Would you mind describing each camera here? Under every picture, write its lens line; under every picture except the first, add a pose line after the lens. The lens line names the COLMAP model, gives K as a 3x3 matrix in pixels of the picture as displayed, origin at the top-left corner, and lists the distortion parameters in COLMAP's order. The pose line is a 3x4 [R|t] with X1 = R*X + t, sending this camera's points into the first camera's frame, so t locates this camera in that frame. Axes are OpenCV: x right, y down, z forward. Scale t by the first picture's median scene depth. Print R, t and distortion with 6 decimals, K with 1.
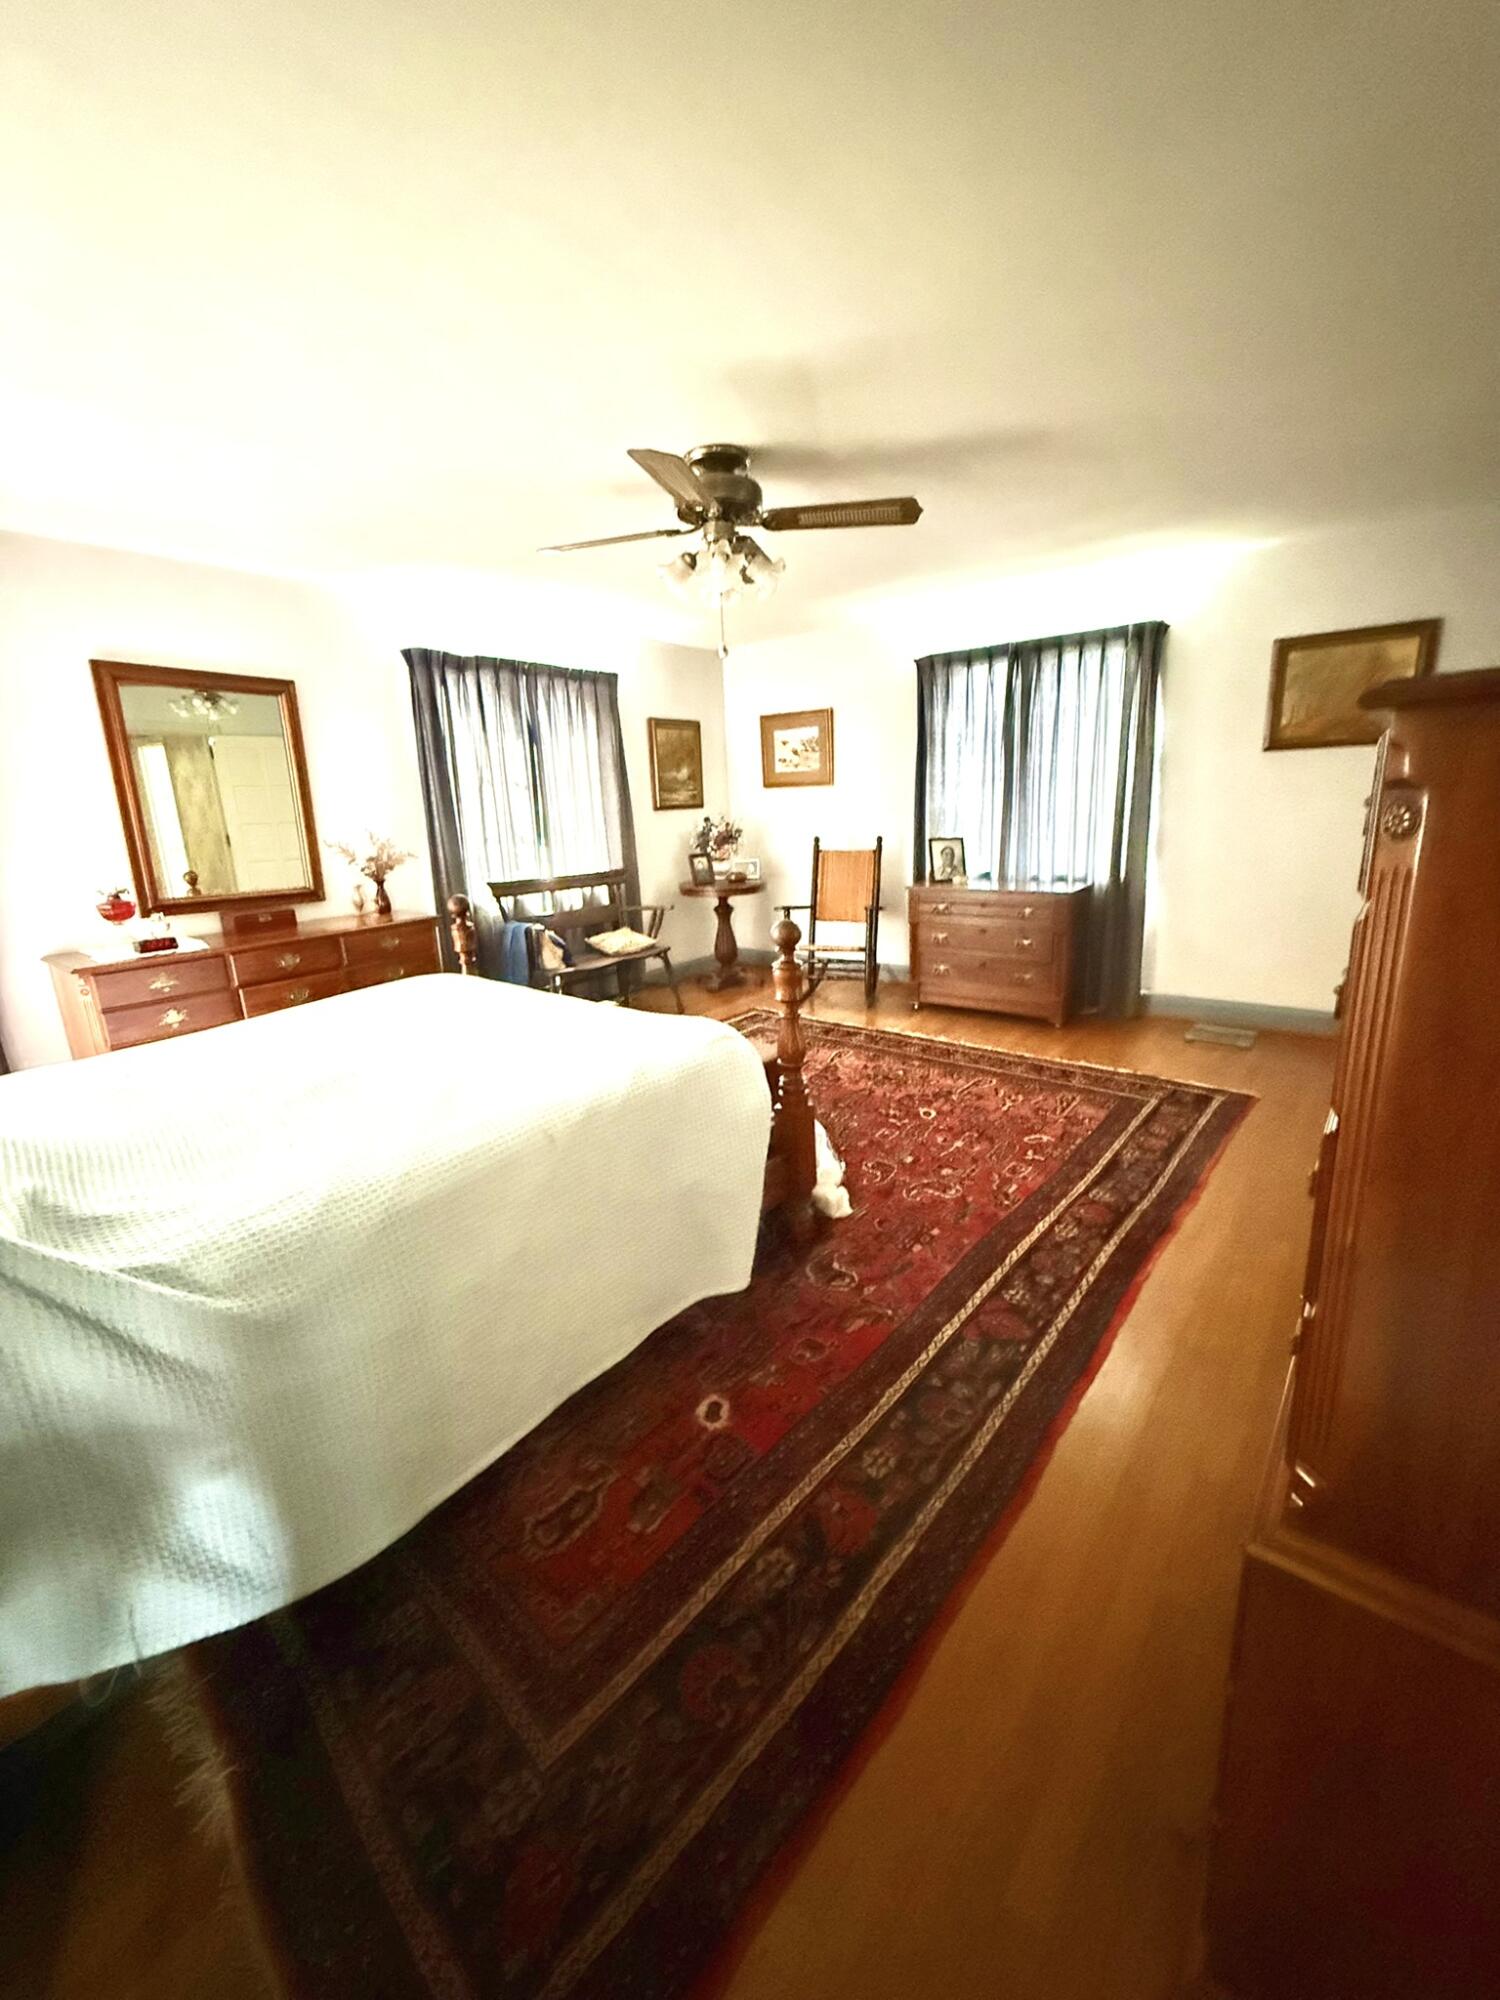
lens RADIAL K [[798.4, 0, 750.0], [0, 798.4, 1000.0], [0, 0, 1]] dist [-0.000763, 0.000105]
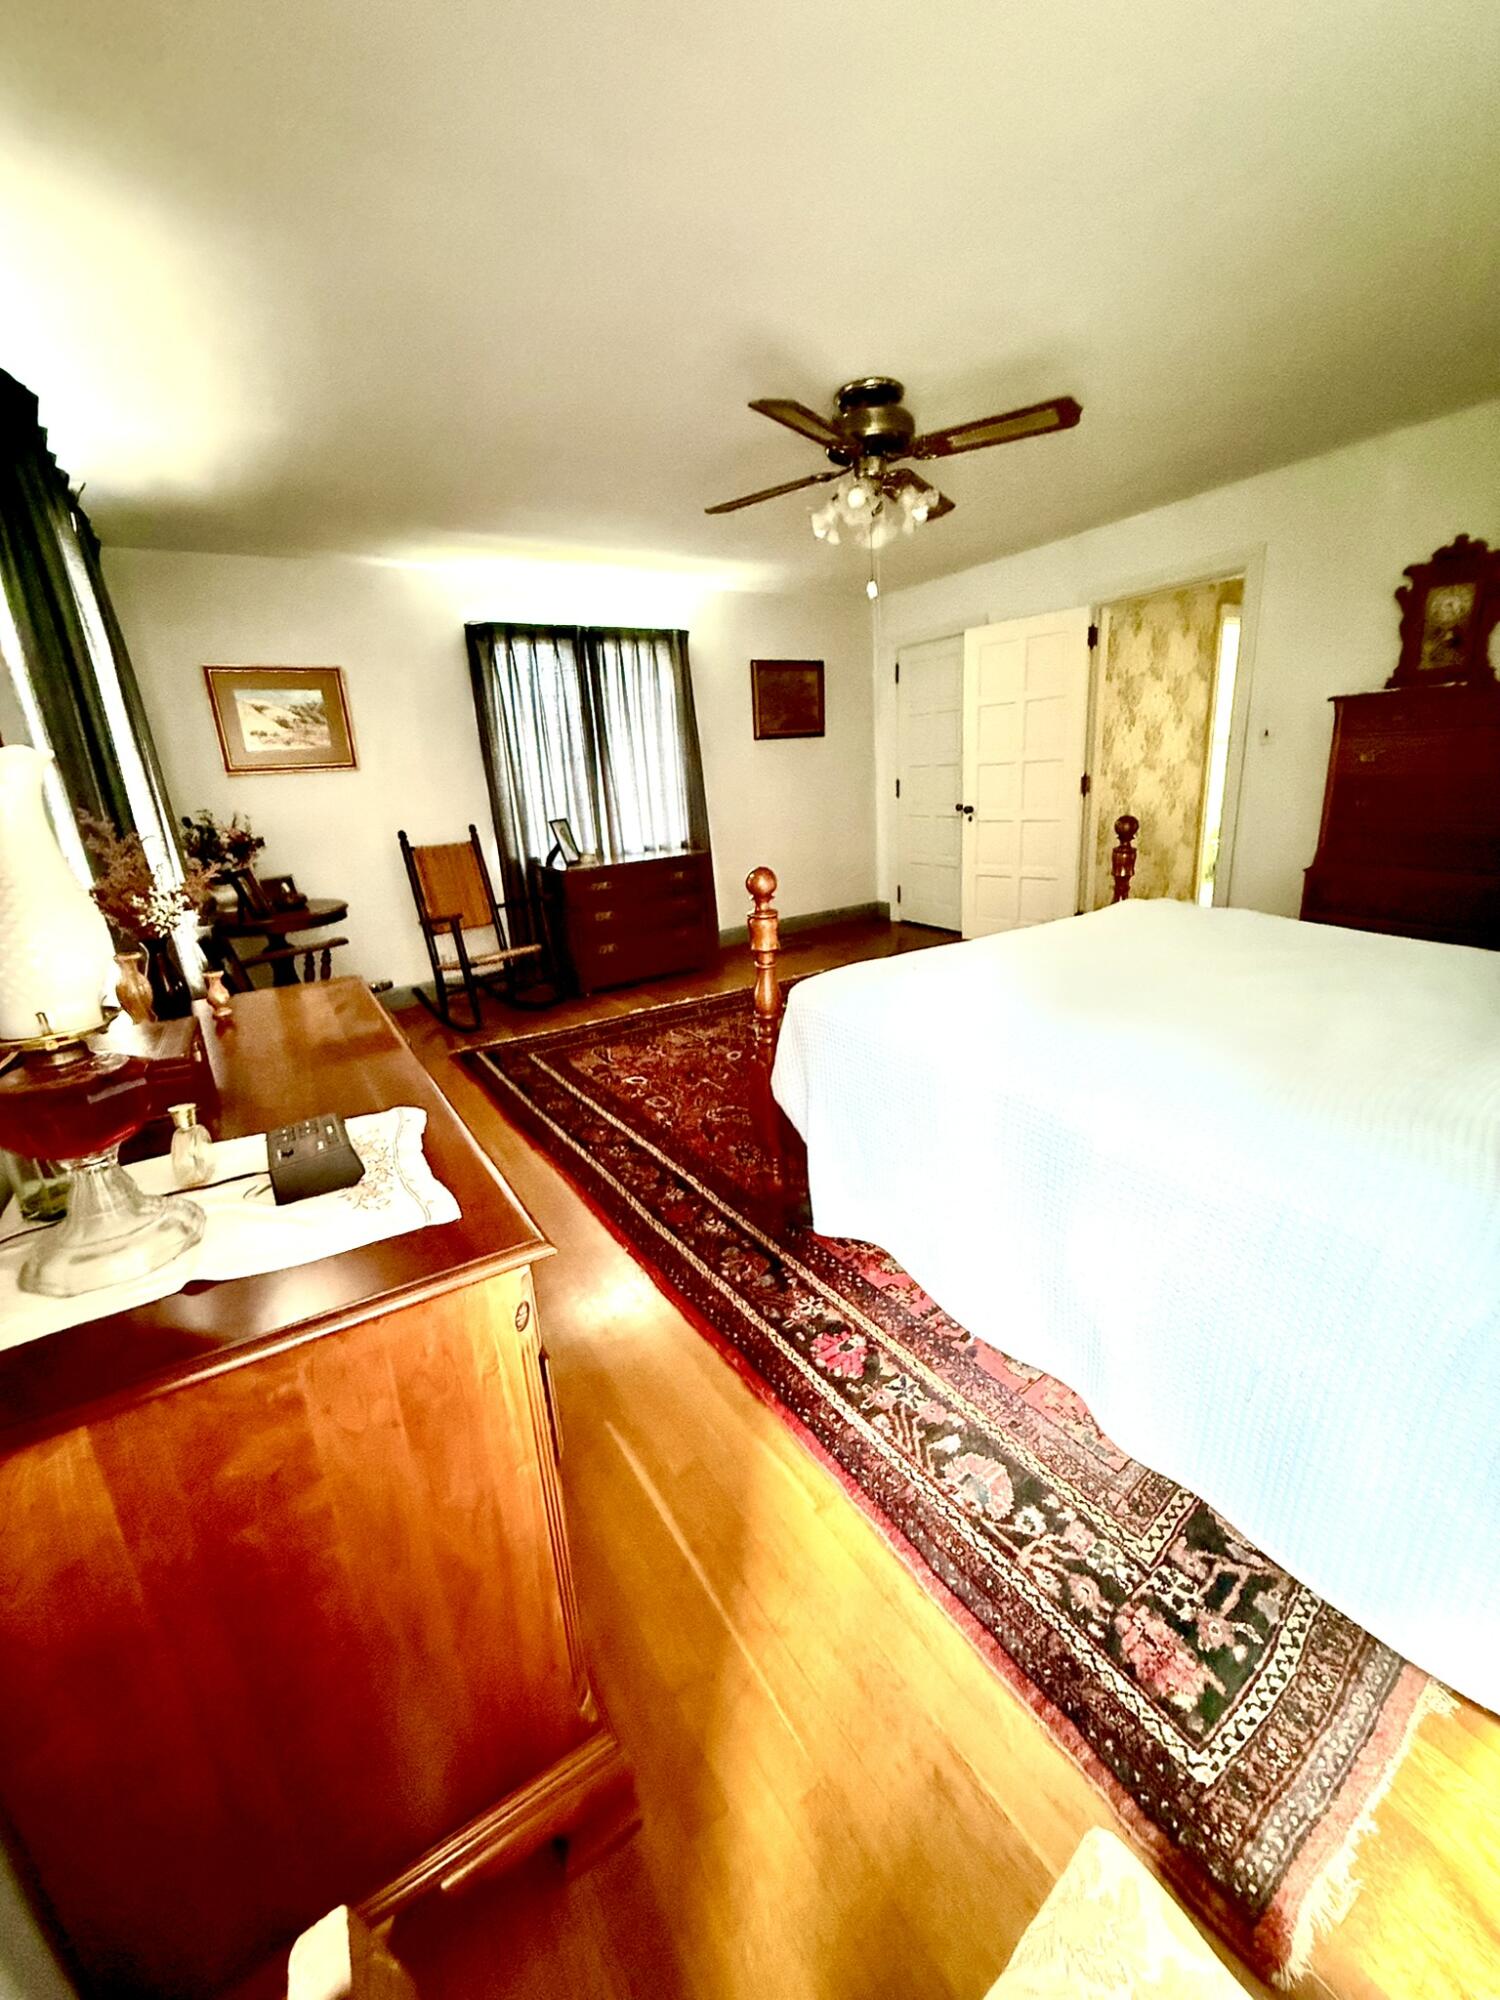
lens RADIAL K [[798.4, 0, 750.0], [0, 798.4, 1000.0], [0, 0, 1]] dist [-0.000763, 0.000105]
pose [[0.328693, -0.245987, 0.911840, -0.639263], [0.278056, 0.947898, 0.155483, -0.085473], [-0.902577, 0.202436, 0.379965, 0.491743]]
